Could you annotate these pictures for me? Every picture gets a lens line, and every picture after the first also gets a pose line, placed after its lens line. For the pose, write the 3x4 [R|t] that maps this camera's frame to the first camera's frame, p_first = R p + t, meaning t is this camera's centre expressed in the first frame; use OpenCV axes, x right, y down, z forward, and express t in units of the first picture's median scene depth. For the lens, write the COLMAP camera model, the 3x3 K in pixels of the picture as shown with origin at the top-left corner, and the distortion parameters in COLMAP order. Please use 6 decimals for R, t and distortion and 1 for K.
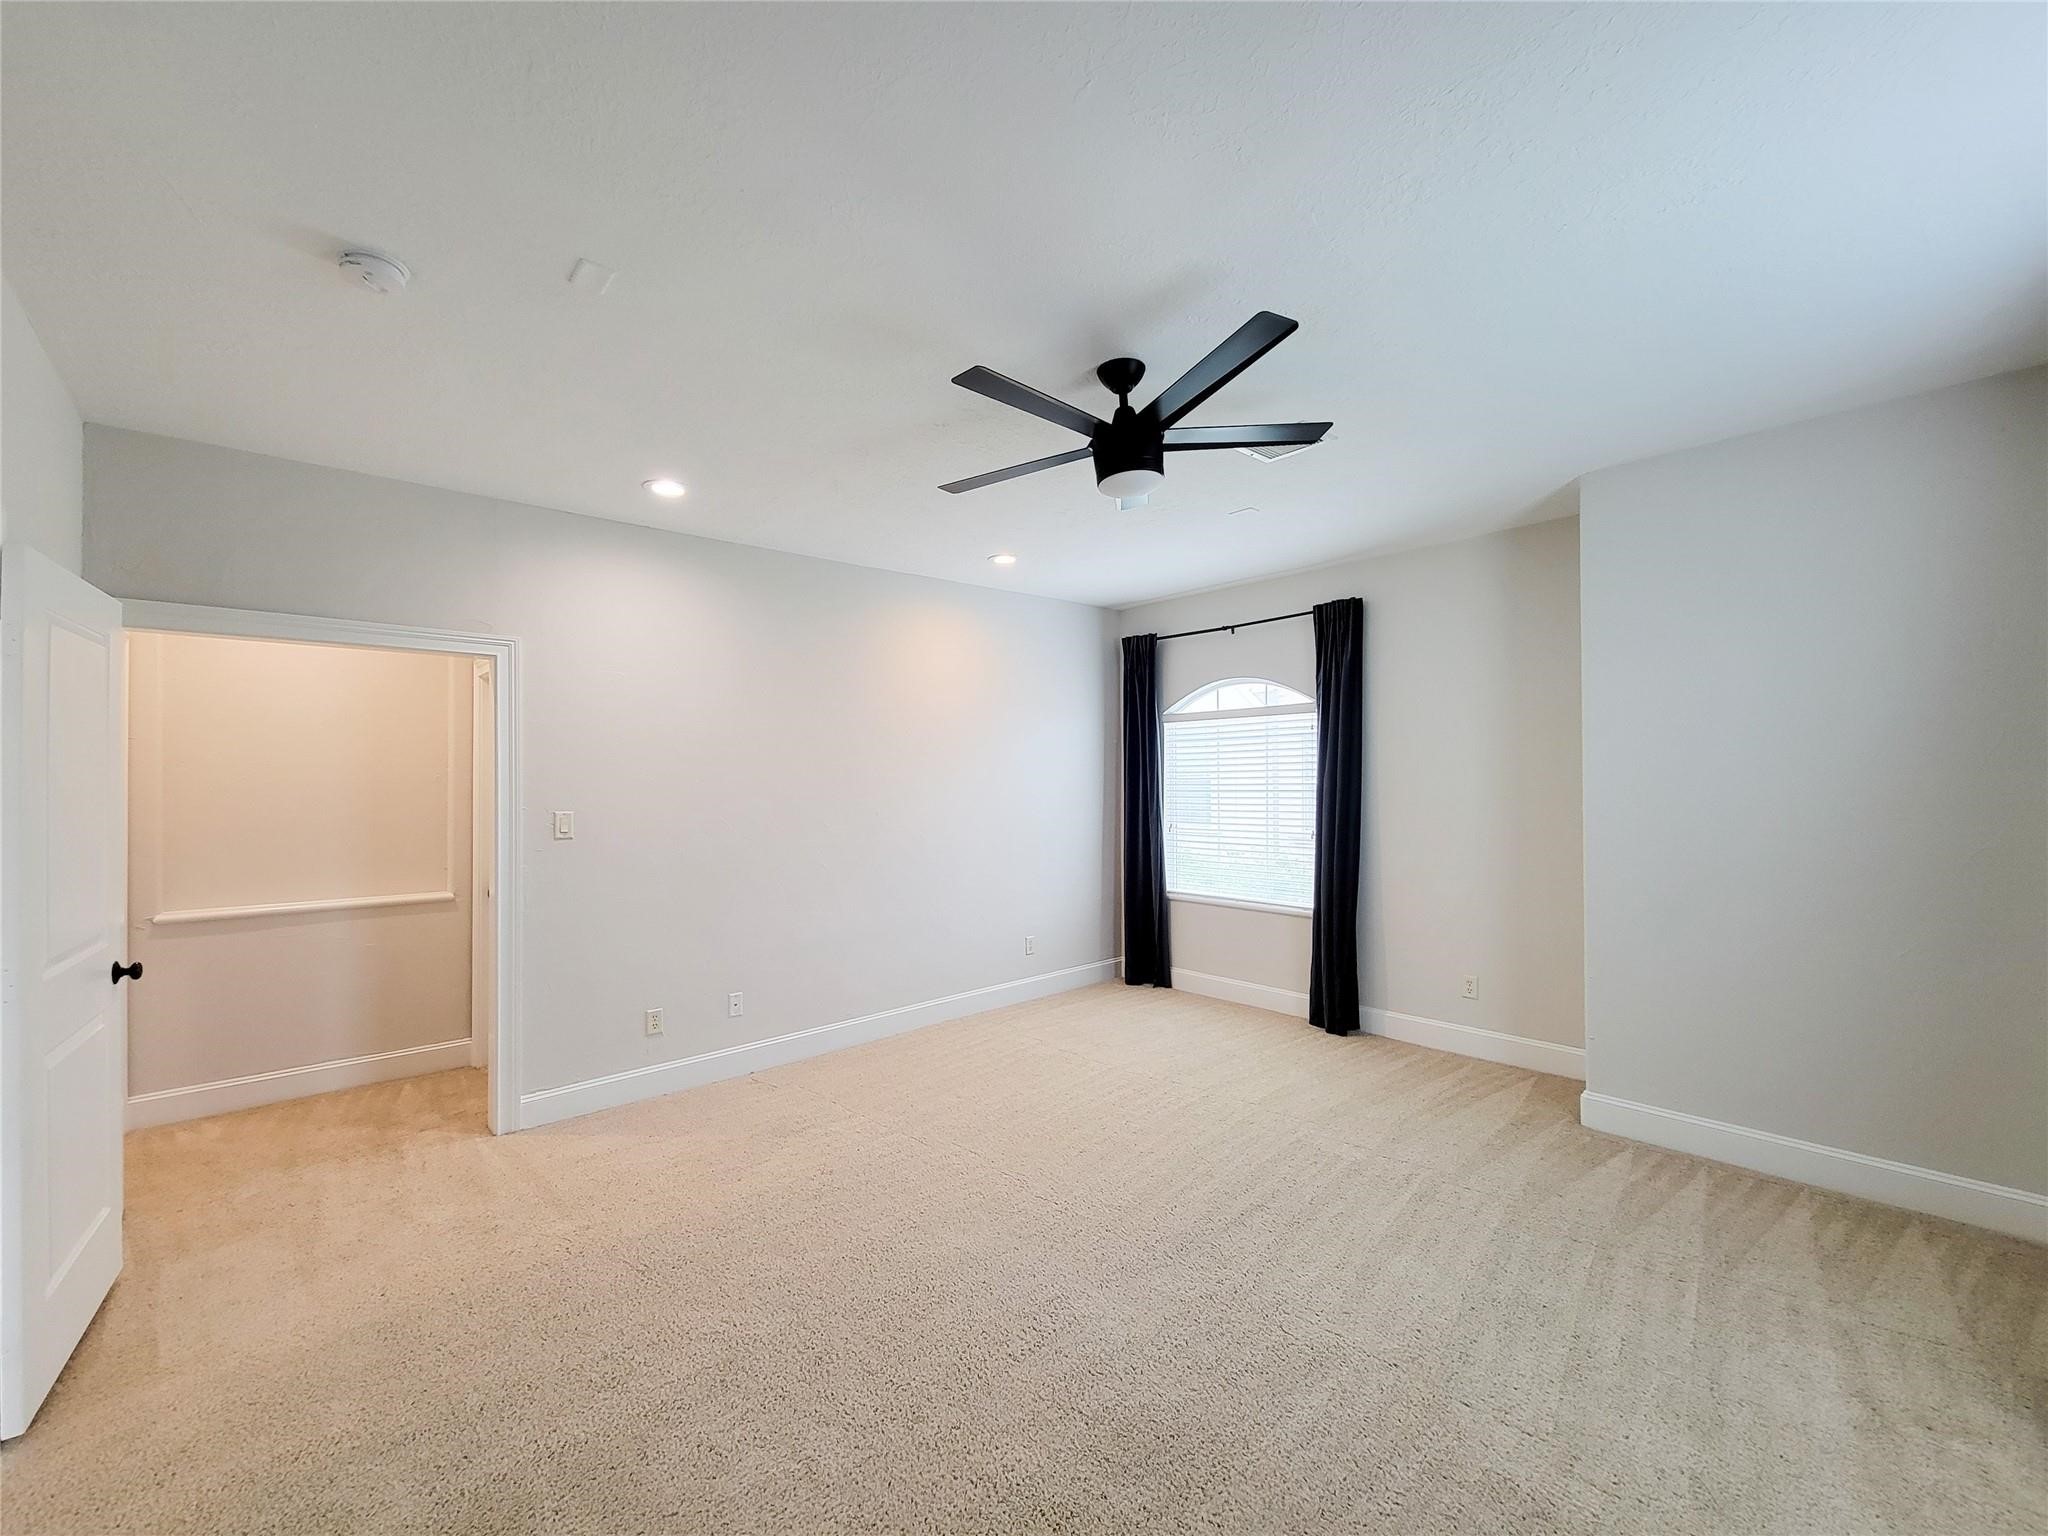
lens RADIAL K [[840.9, 0, 1021.3], [0, 840.9, 784.2], [0, 0, 1]] dist [0.008433, -0.003877]
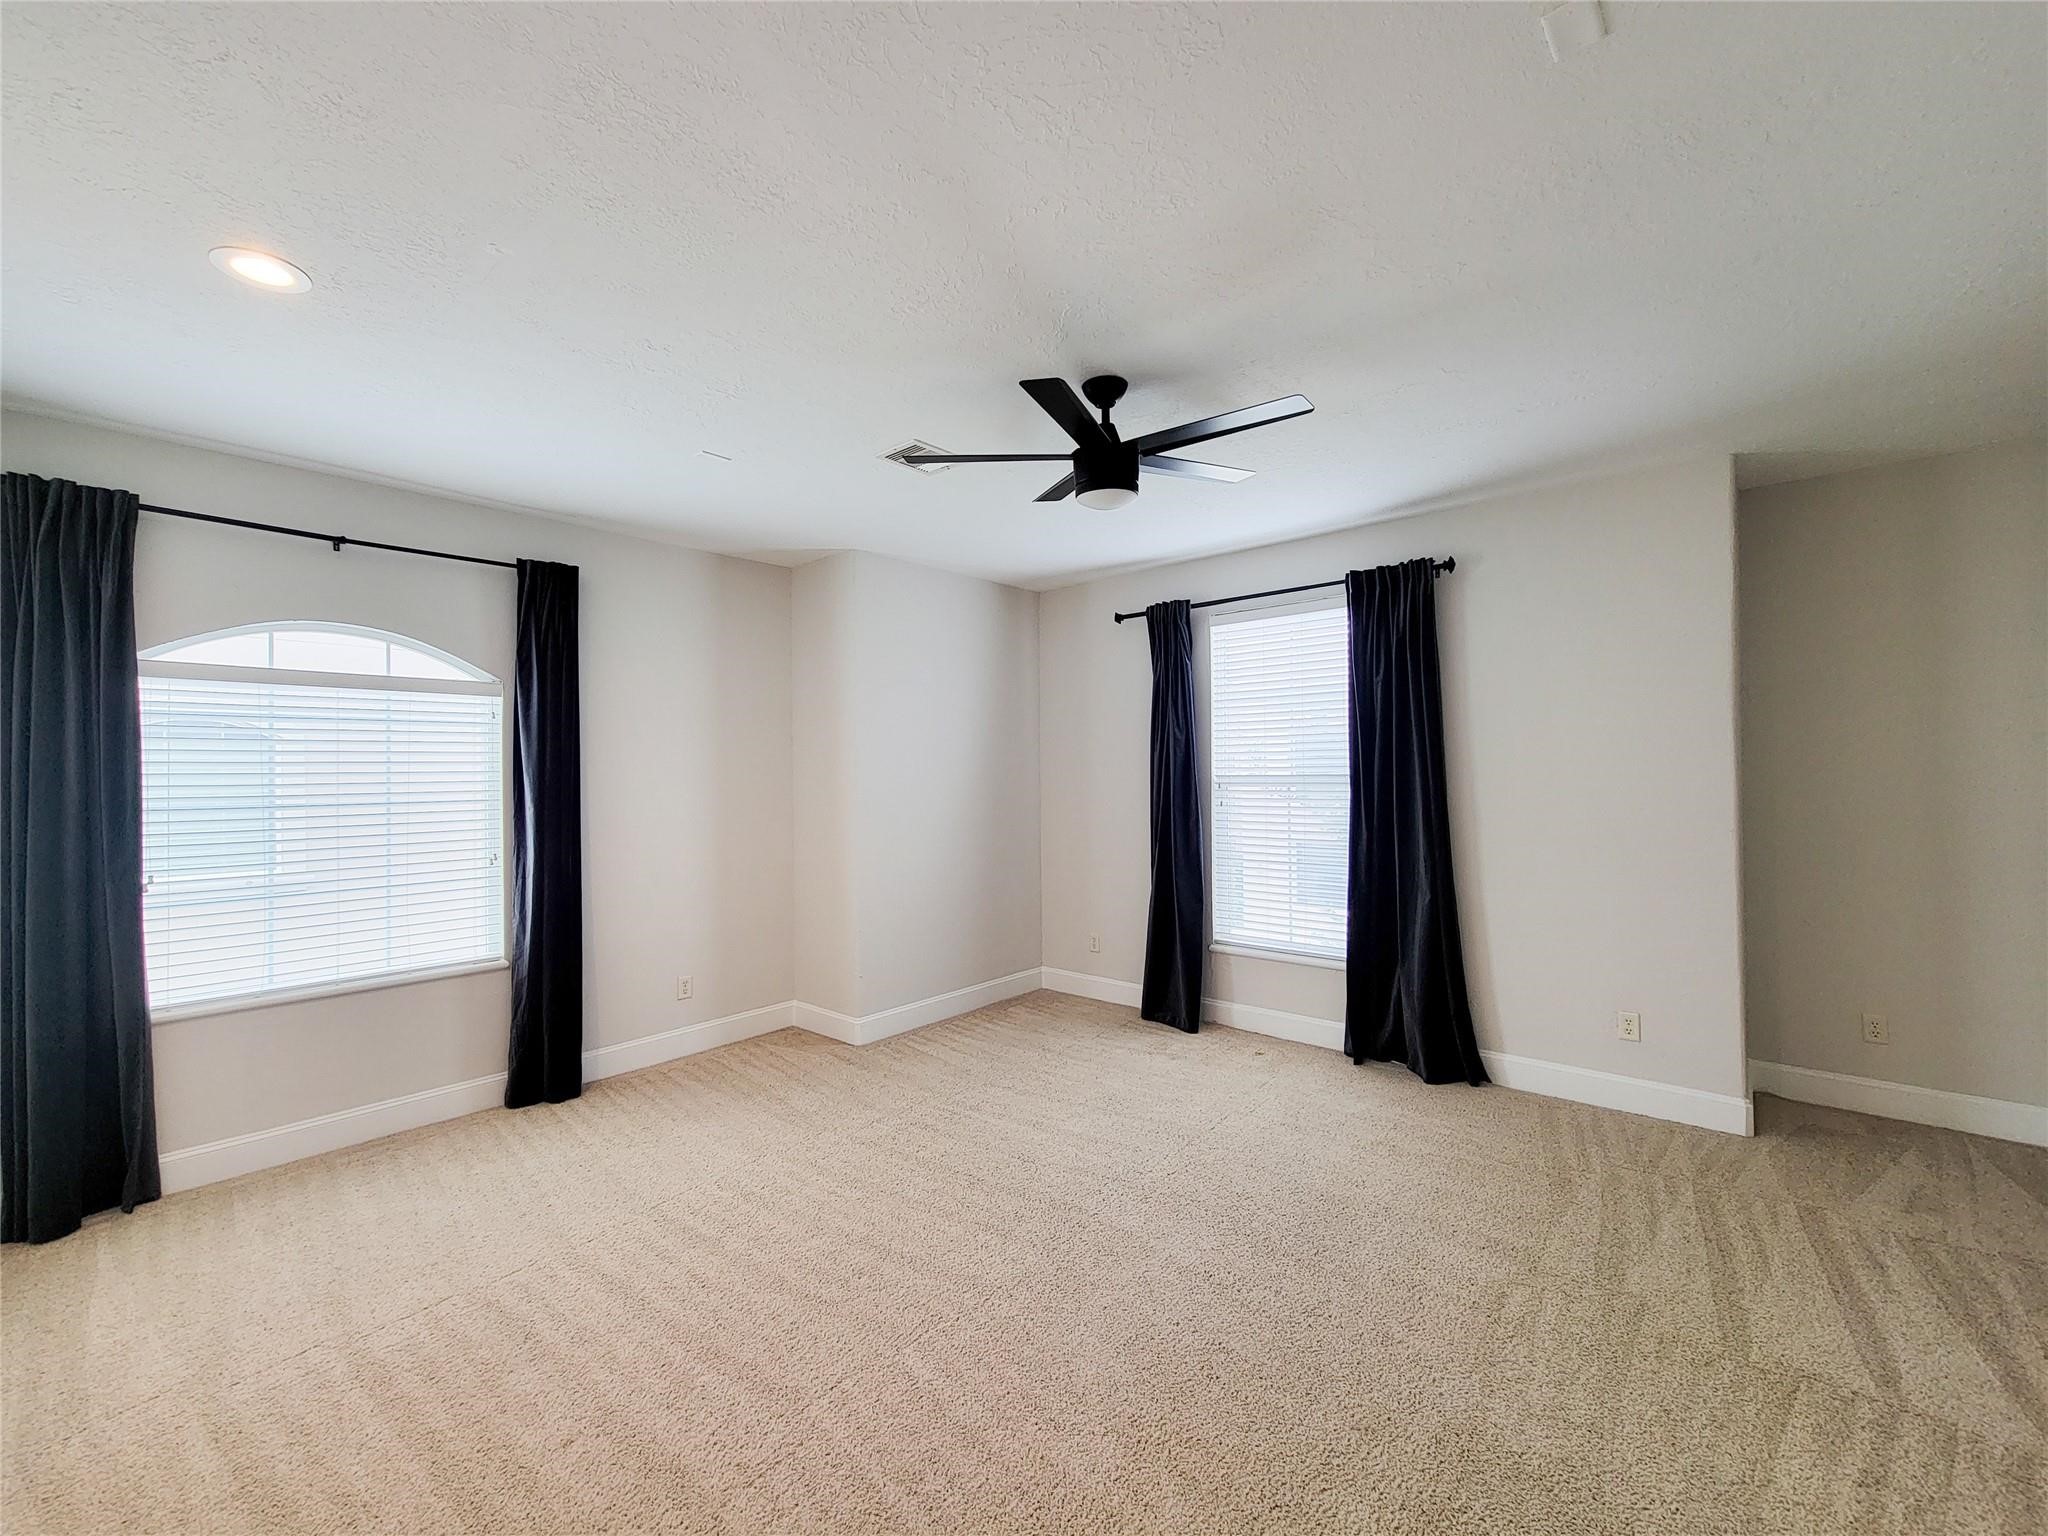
lens RADIAL K [[840.9, 0, 1021.3], [0, 840.9, 784.2], [0, 0, 1]] dist [0.008433, -0.003877]
pose [[-0.139303, -0.001078, 0.990249, -0.485974], [0.012555, 0.999917, 0.002855, -0.003371], [-0.990170, 0.012831, -0.139278, 0.669251]]
